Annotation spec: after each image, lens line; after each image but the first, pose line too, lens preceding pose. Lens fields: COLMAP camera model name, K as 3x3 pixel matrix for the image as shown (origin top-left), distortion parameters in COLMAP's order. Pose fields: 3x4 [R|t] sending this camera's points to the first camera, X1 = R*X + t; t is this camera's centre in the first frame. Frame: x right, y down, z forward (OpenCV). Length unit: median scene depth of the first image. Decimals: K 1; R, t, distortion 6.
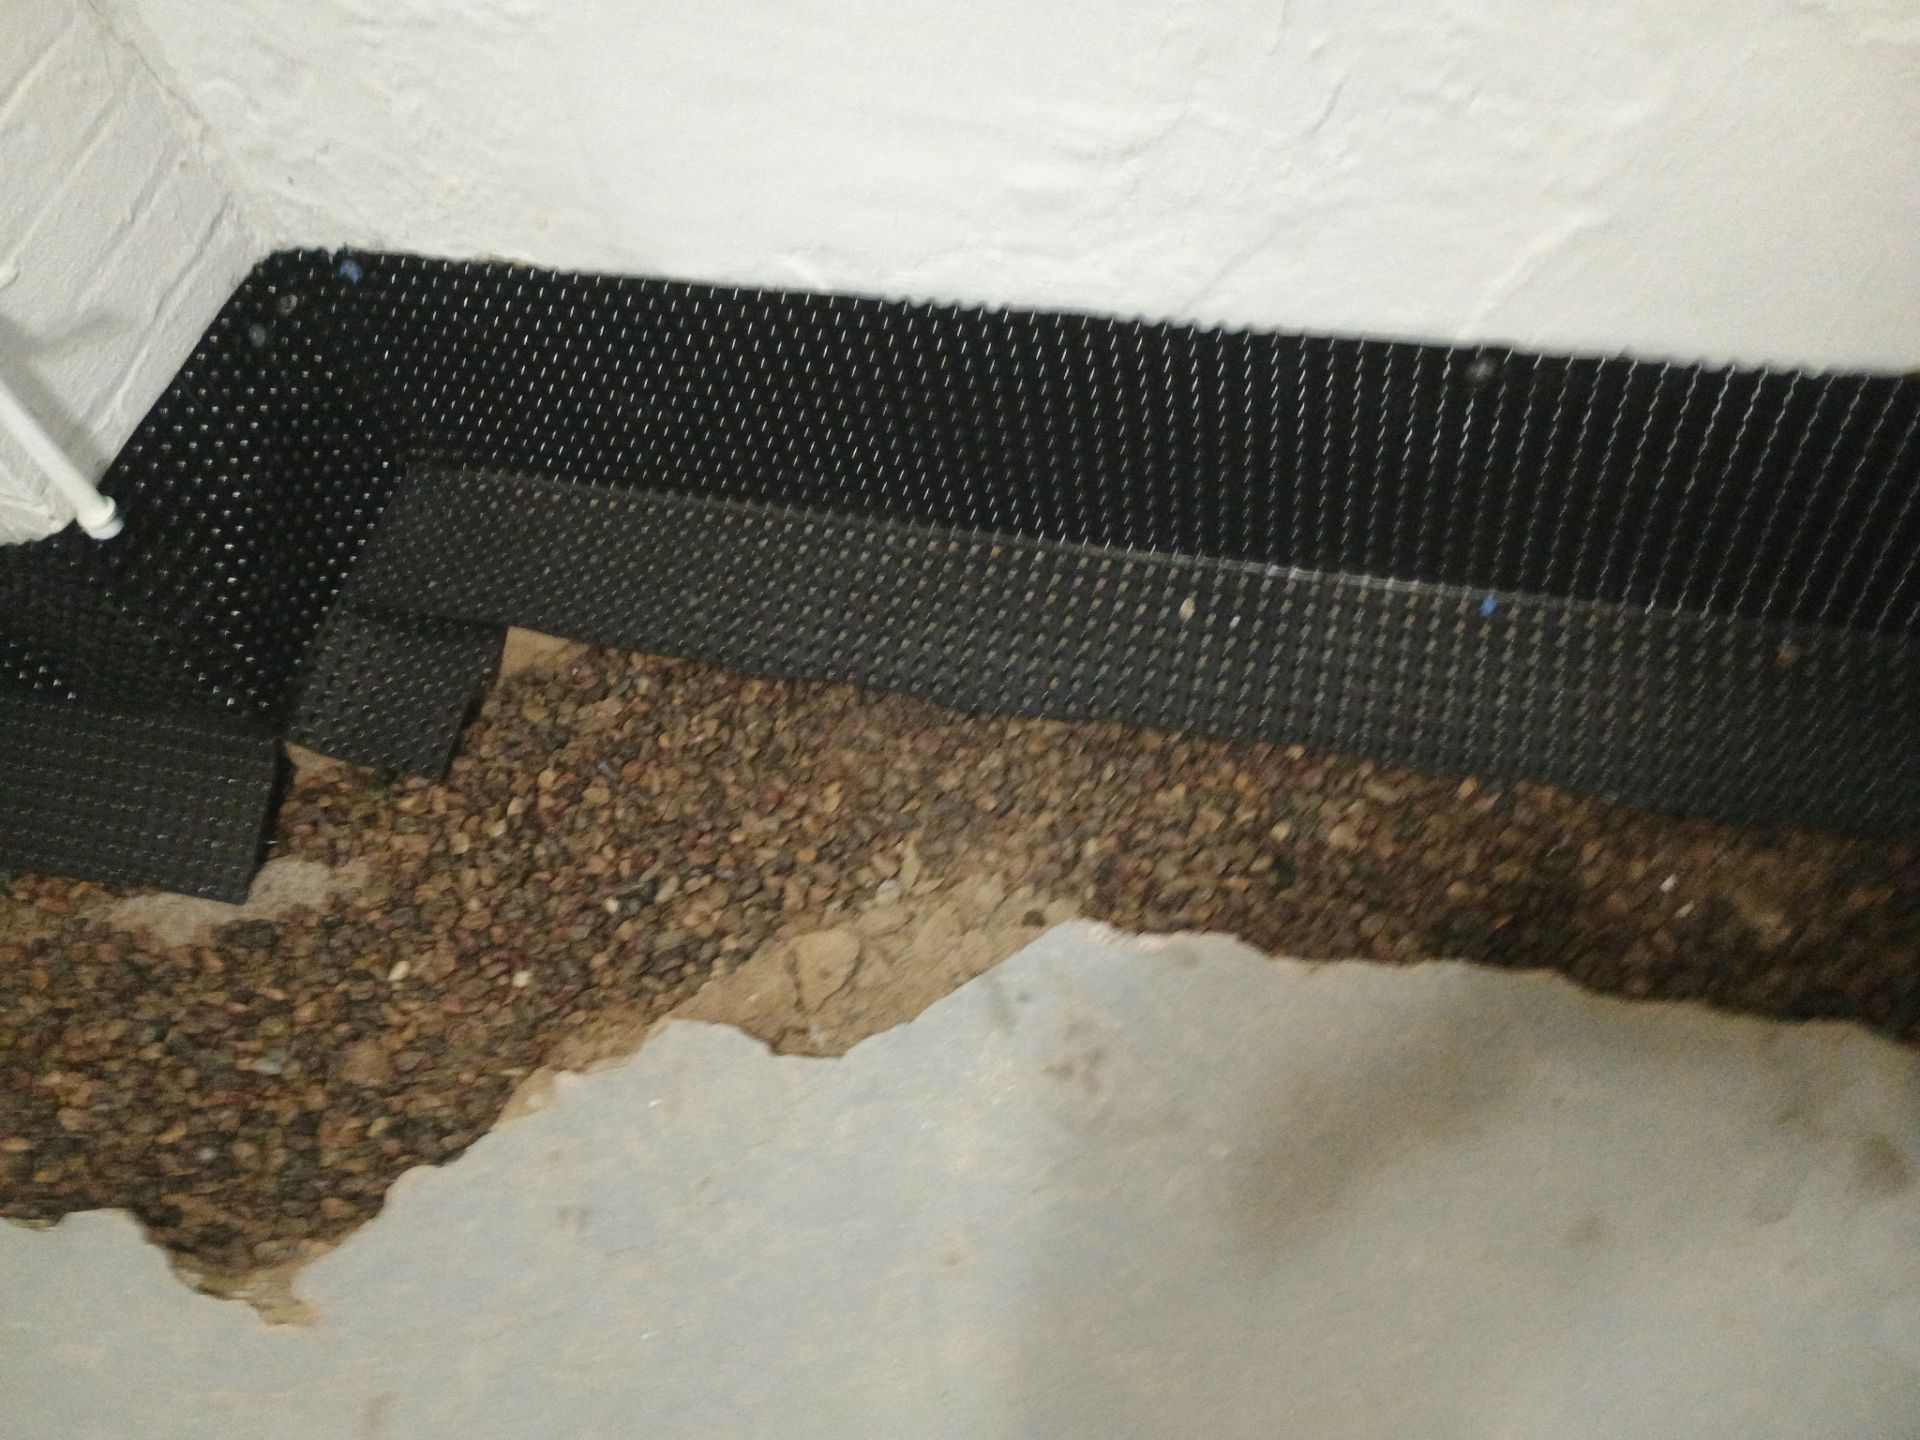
lens RADIAL K [[1593.1, 0, 963.2], [0, 1593.1, 745.0], [0, 0, 1]] dist [0.028918, -0.054744]
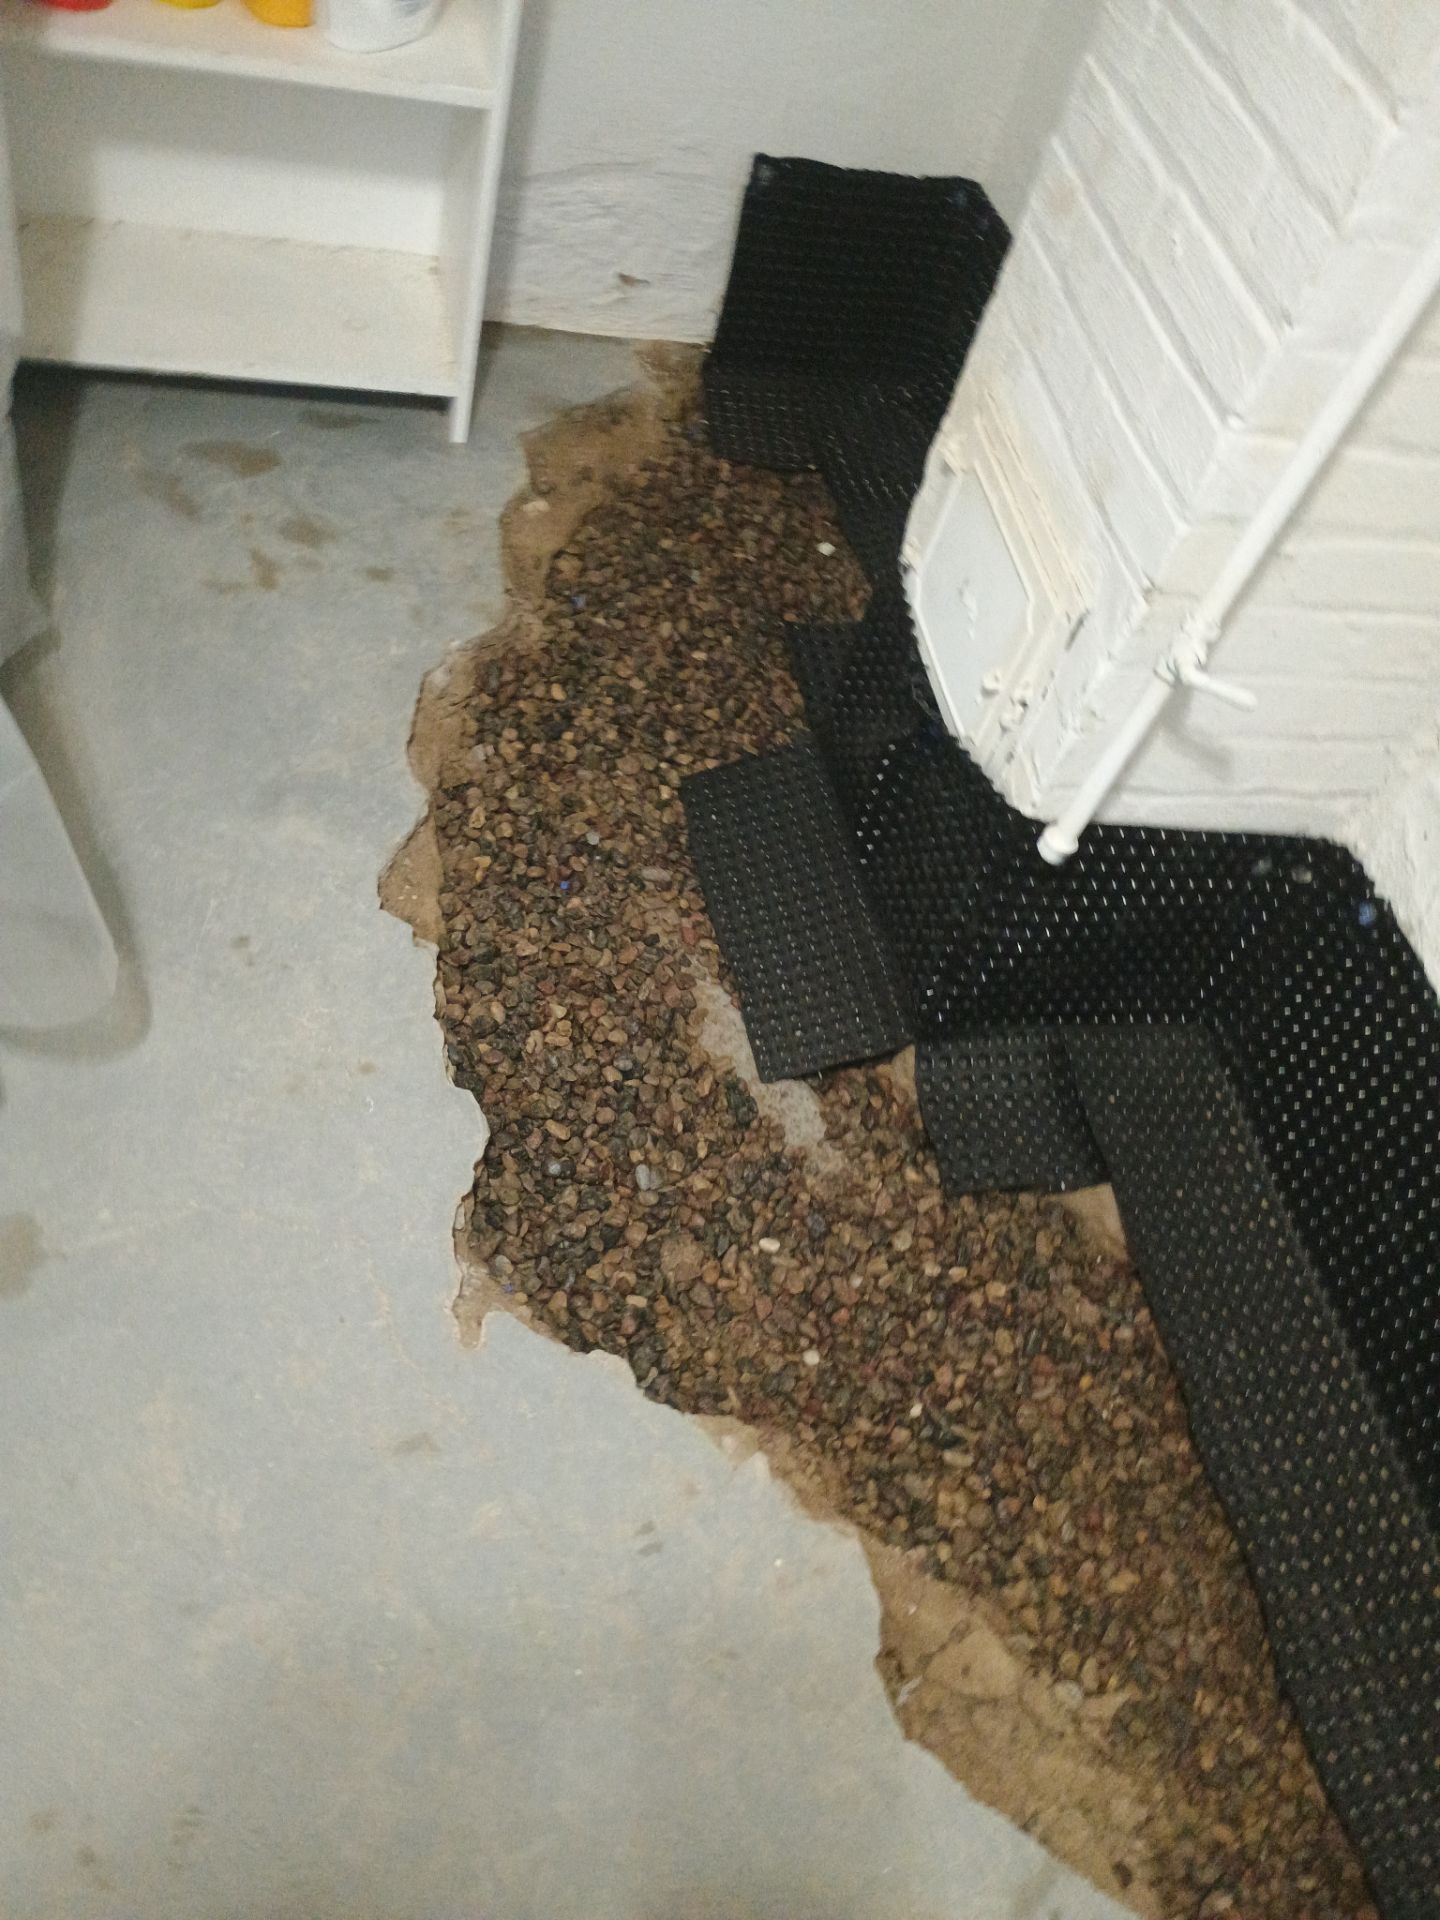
lens RADIAL K [[1593.1, 0, 720.8], [0, 1593.1, 981.5], [0, 0, 1]] dist [0.028918, -0.054744]
pose [[0.399923, 0.847201, -0.349730, -0.148015], [-0.896528, 0.440907, 0.042874, 0.049823], [0.190521, 0.296396, 0.935869, -0.027485]]
